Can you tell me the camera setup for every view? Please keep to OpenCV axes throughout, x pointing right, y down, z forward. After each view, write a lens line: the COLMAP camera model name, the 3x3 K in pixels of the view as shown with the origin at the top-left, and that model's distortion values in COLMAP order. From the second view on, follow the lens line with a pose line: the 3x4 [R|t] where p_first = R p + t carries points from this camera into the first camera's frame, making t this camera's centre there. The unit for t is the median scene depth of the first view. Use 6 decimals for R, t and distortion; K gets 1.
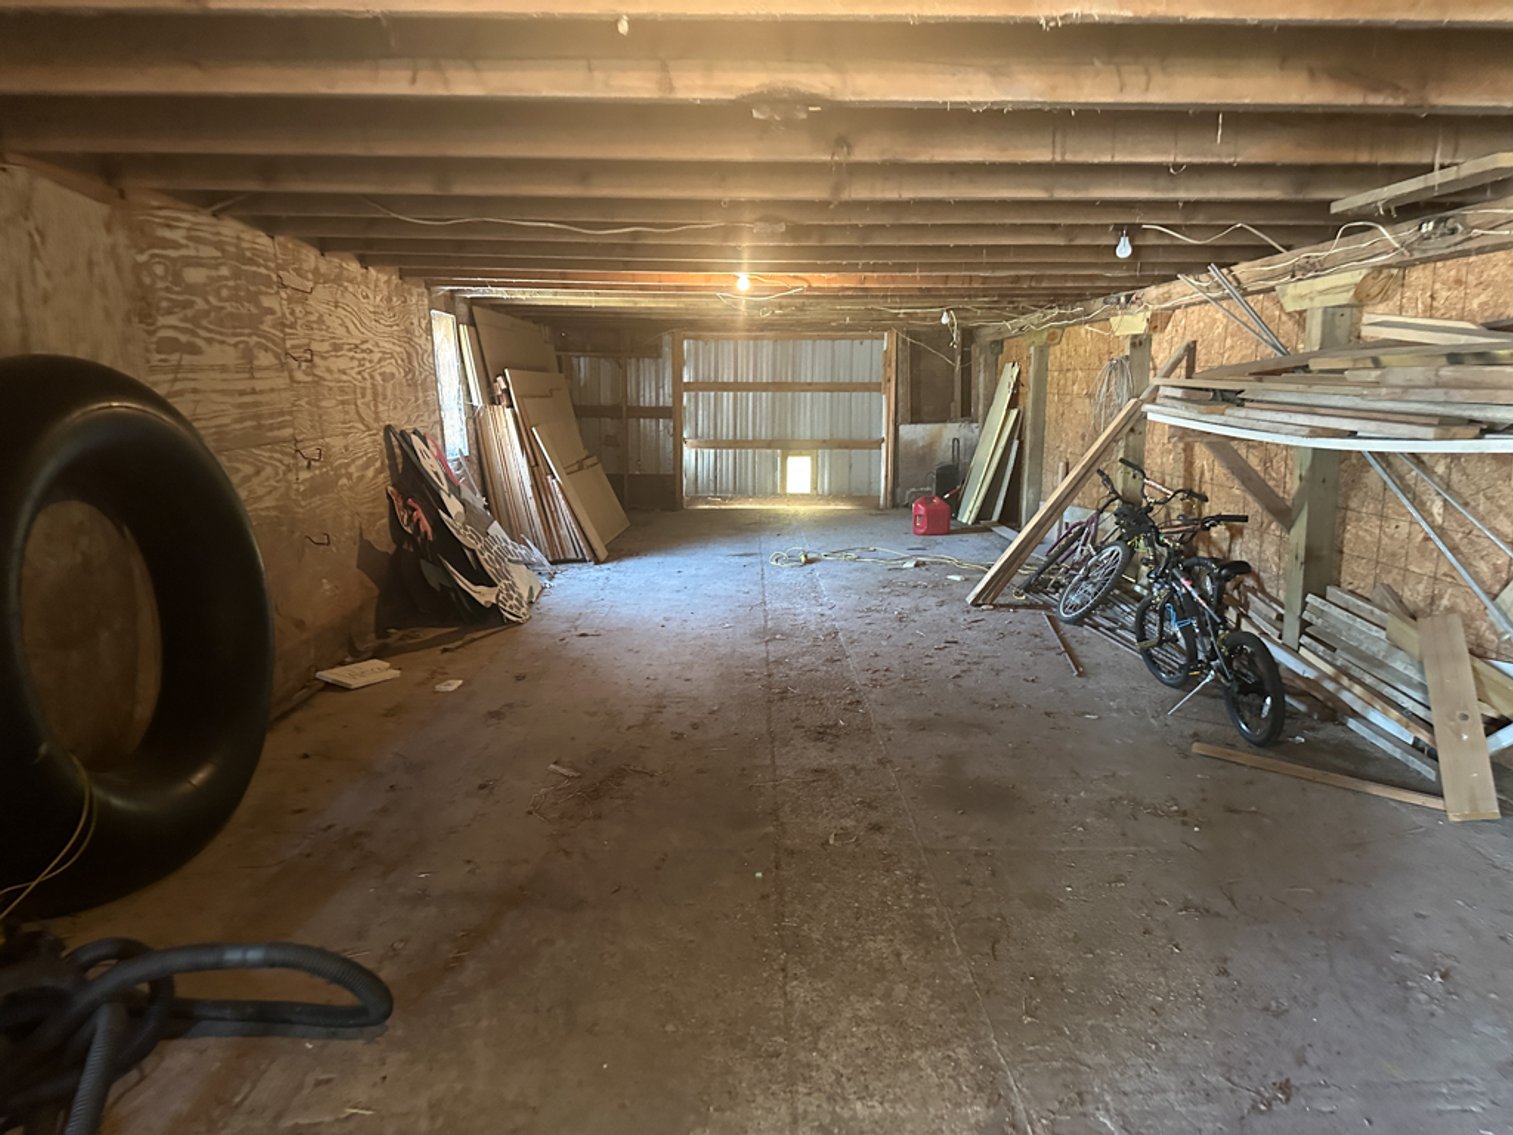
lens RADIAL K [[1044.3, 0, 727.5], [0, 1044.3, 564.8], [0, 0, 1]] dist [0.075641, -0.104282]
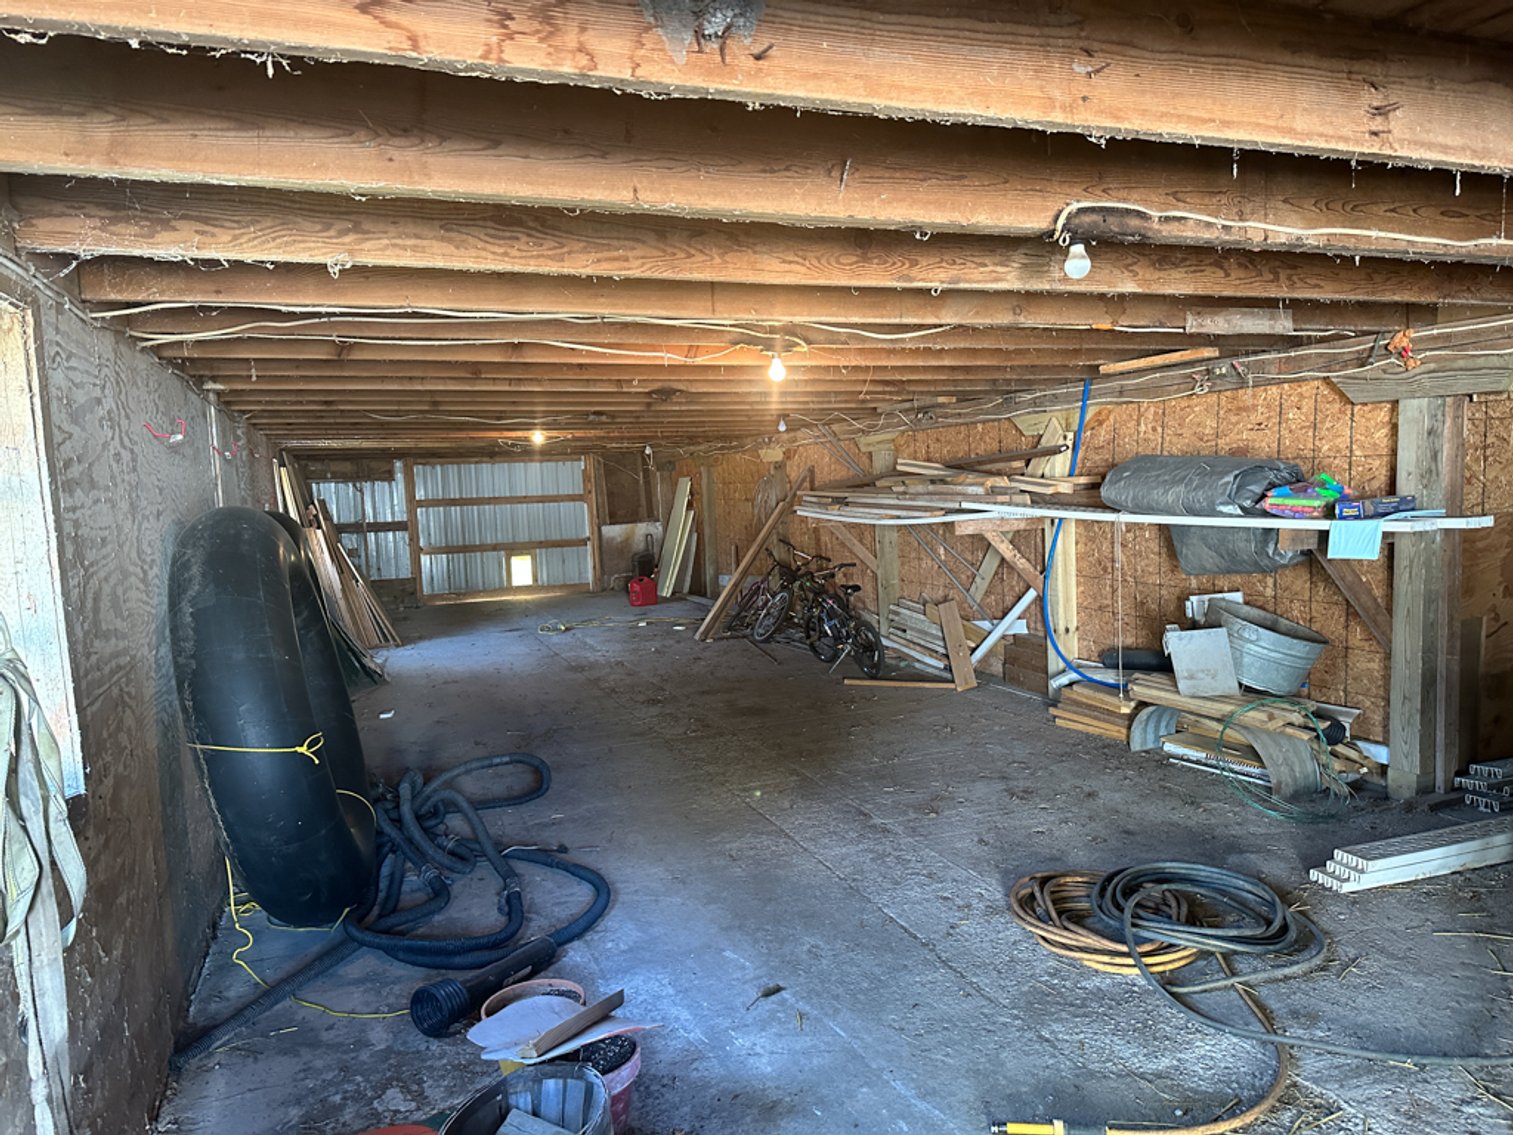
lens RADIAL K [[1044.3, 0, 727.5], [0, 1044.3, 564.8], [0, 0, 1]] dist [0.075641, -0.104282]
pose [[0.938162, -0.067603, 0.339531, -0.146255], [0.100179, 0.991802, -0.079331, 0.034030], [-0.331384, 0.108439, 0.937244, -0.275129]]
